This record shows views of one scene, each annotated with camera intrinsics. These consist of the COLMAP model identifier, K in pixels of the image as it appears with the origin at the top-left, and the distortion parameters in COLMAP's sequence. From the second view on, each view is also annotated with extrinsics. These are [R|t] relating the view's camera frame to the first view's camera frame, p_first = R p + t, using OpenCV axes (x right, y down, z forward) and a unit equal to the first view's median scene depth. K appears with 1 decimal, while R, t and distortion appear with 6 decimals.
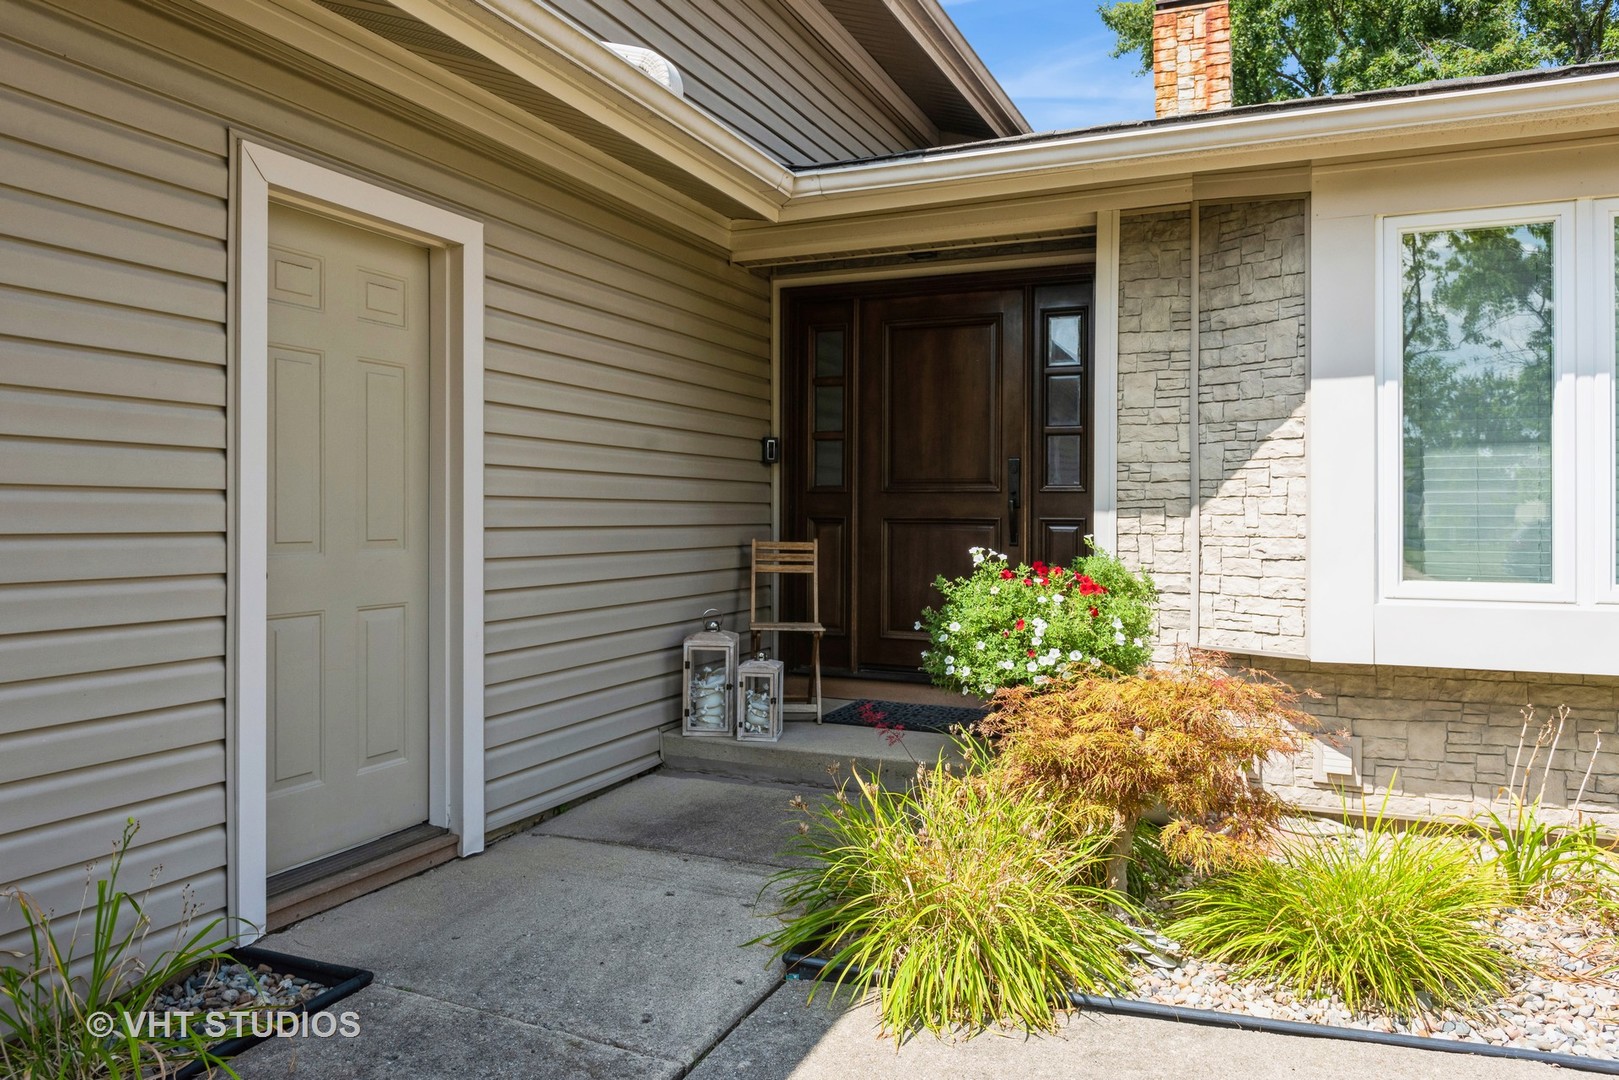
lens RADIAL K [[1153.3, 0, 809.5], [0, 1153.3, 540.0], [0, 0, 1]] dist [-0.000872, -0.000142]
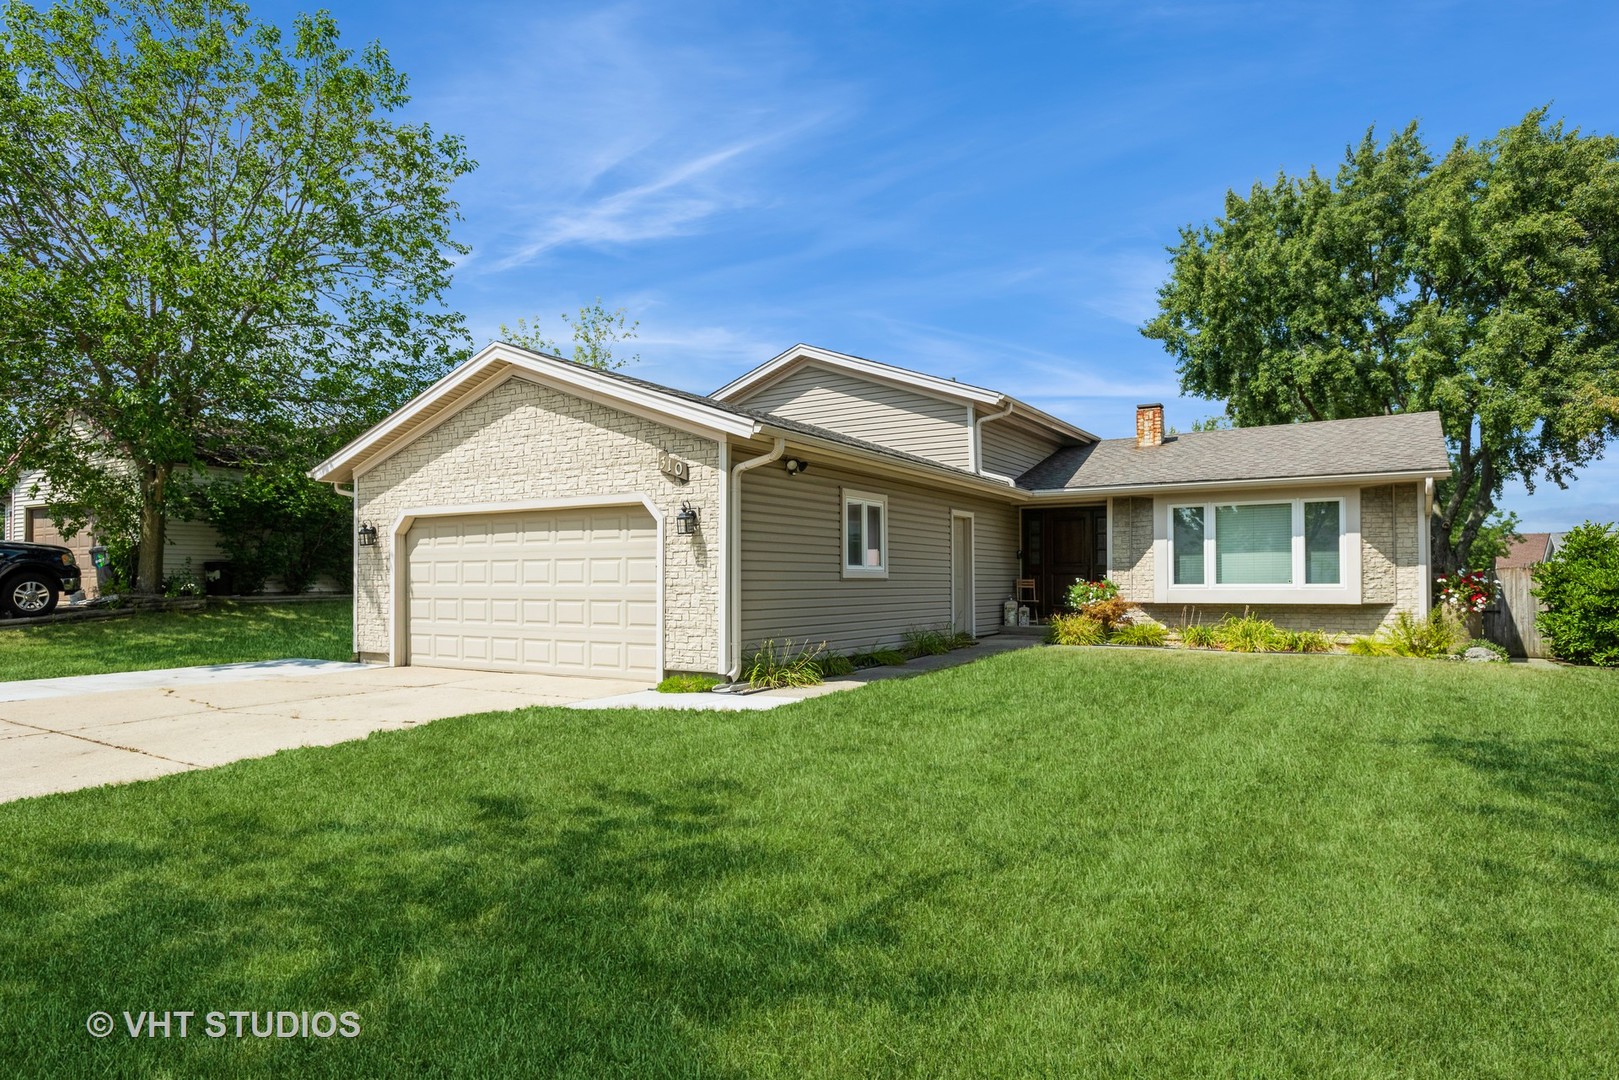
lens RADIAL K [[951.2, 0, 811.2], [0, 951.2, 595.7], [0, 0, 1]] dist [-0.000676, -0.000014]
pose [[0.990367, -0.007133, -0.138284, -0.331015], [0.005925, 0.999941, -0.009147, 0.092334], [0.138341, 0.008239, 0.990350, -2.514913]]
